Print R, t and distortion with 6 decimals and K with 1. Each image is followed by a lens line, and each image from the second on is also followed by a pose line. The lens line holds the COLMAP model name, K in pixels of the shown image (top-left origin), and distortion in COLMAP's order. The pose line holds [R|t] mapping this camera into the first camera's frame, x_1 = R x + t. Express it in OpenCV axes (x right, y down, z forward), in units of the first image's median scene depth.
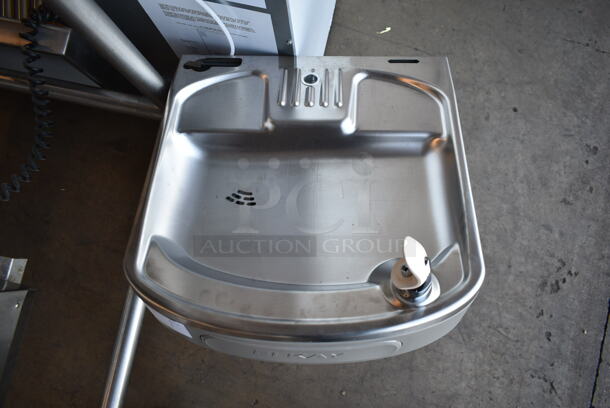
lens RADIAL K [[462.4, 0, 309.2], [0, 462.4, 205.2], [0, 0, 1]] dist [-0.009615, 0.005658]
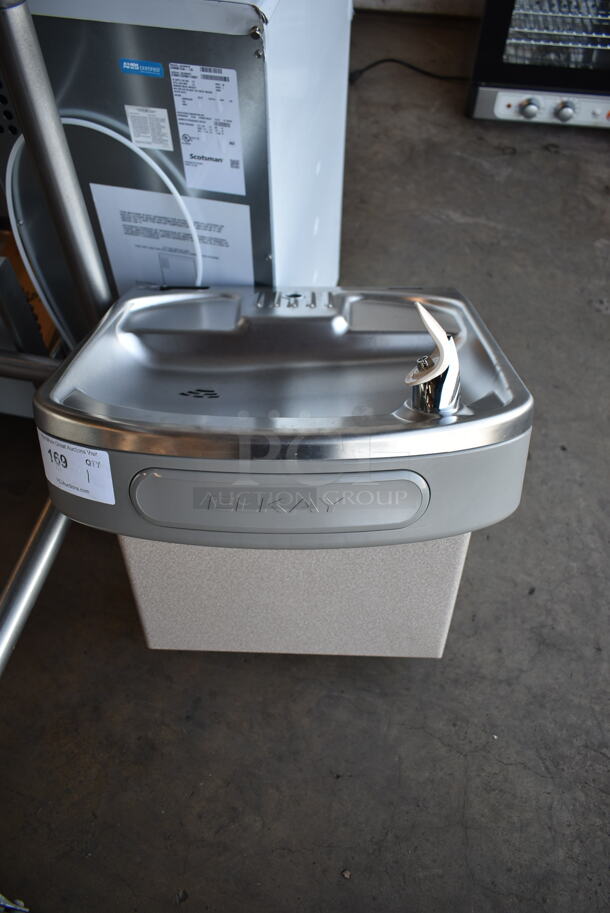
lens RADIAL K [[692.1, 0, 305.0], [0, 692.1, 456.5], [0, 0, 1]] dist [-0.009615, 0.005658]
pose [[0.999404, 0.014437, 0.031363, -0.007390], [0.002850, 0.870778, -0.491667, 0.375046], [-0.034409, 0.491464, 0.870218, 0.049710]]
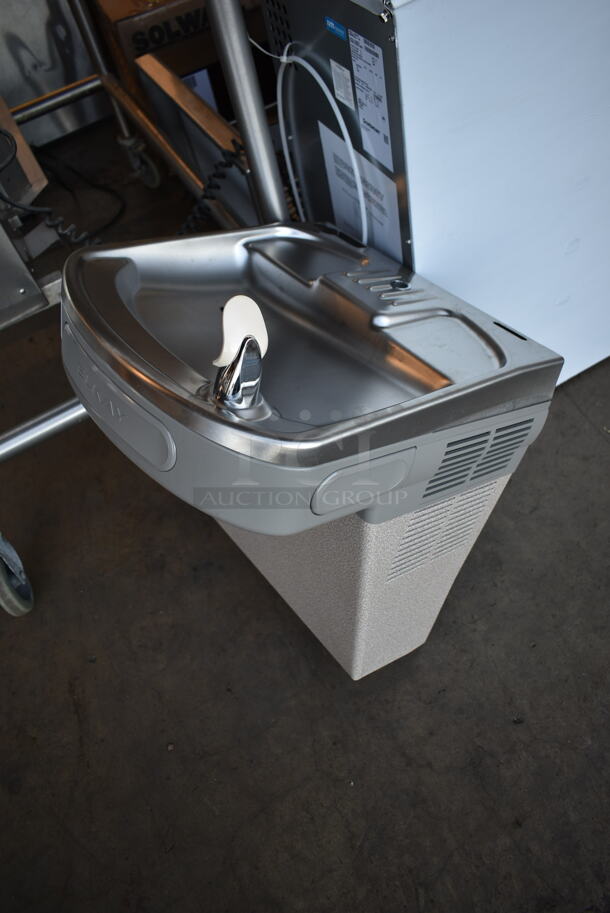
lens RADIAL K [[692.1, 0, 305.0], [0, 692.1, 456.5], [0, 0, 1]] dist [-0.009615, 0.005658]
pose [[0.640573, 0.561089, -0.524257, 0.462689], [-0.726305, 0.664345, -0.176428, 0.173660], [0.249295, 0.493786, 0.833083, 0.058899]]
